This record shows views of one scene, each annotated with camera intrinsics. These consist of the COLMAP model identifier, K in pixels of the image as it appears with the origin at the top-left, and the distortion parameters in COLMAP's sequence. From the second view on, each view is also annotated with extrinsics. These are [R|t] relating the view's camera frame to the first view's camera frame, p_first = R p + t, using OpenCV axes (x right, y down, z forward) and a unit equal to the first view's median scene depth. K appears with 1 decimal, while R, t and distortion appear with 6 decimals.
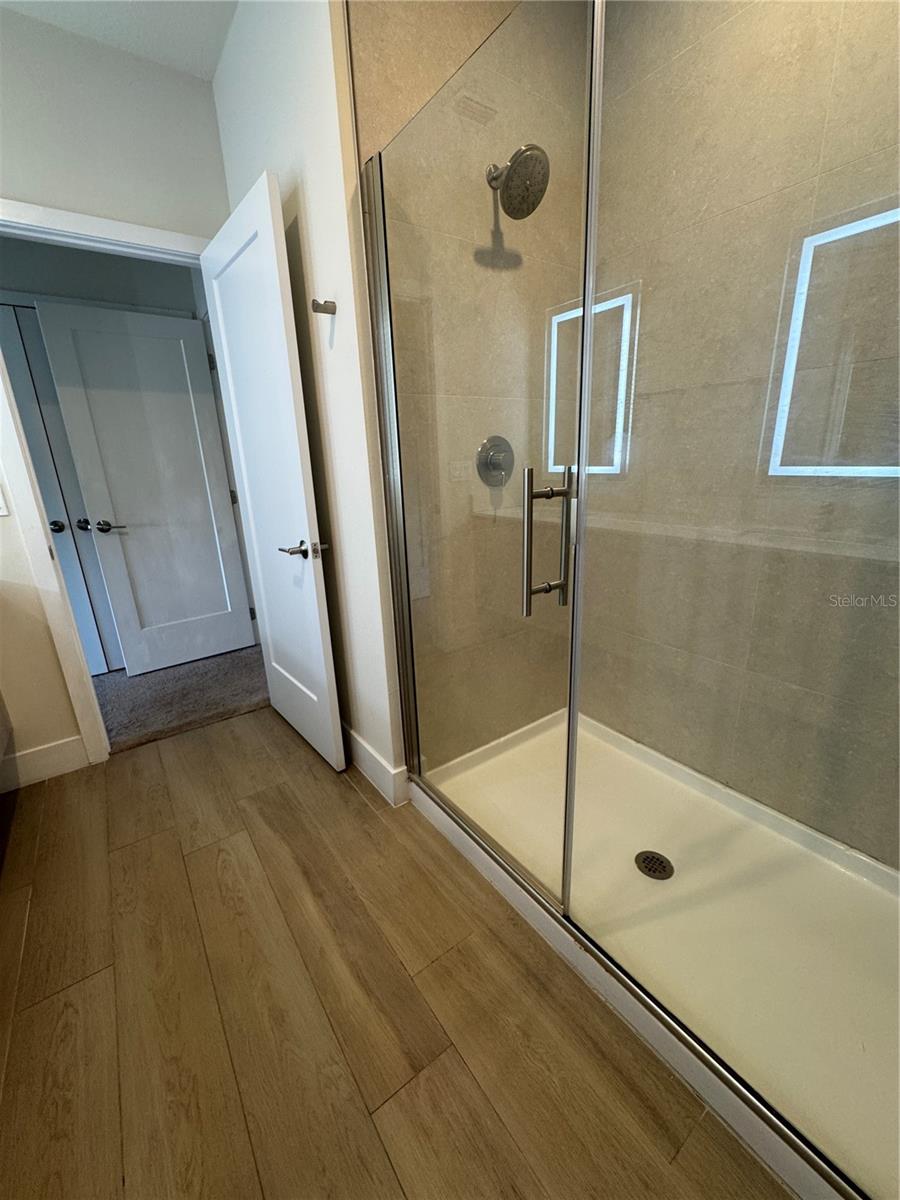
lens RADIAL K [[479.7, 0, 456.4], [0, 479.7, 602.1], [0, 0, 1]] dist [-0.004090, 0.000108]
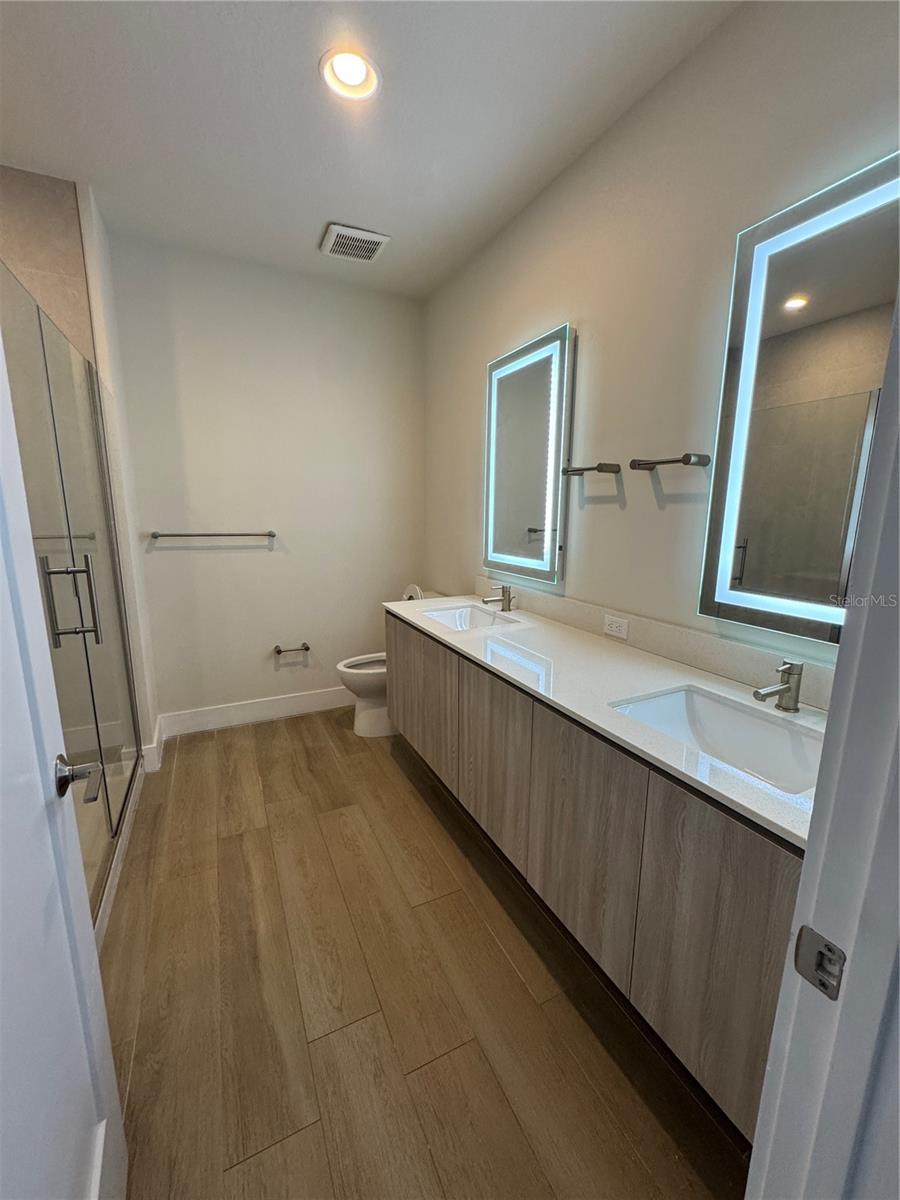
lens RADIAL K [[479.7, 0, 448.6], [0, 479.7, 603.3], [0, 0, 1]] dist [-0.004090, 0.000108]
pose [[-0.983105, -0.011645, 0.182672, -0.919898], [0.074491, 0.886145, 0.457382, -0.517552], [-0.167200, 0.463262, -0.870306, 1.528982]]
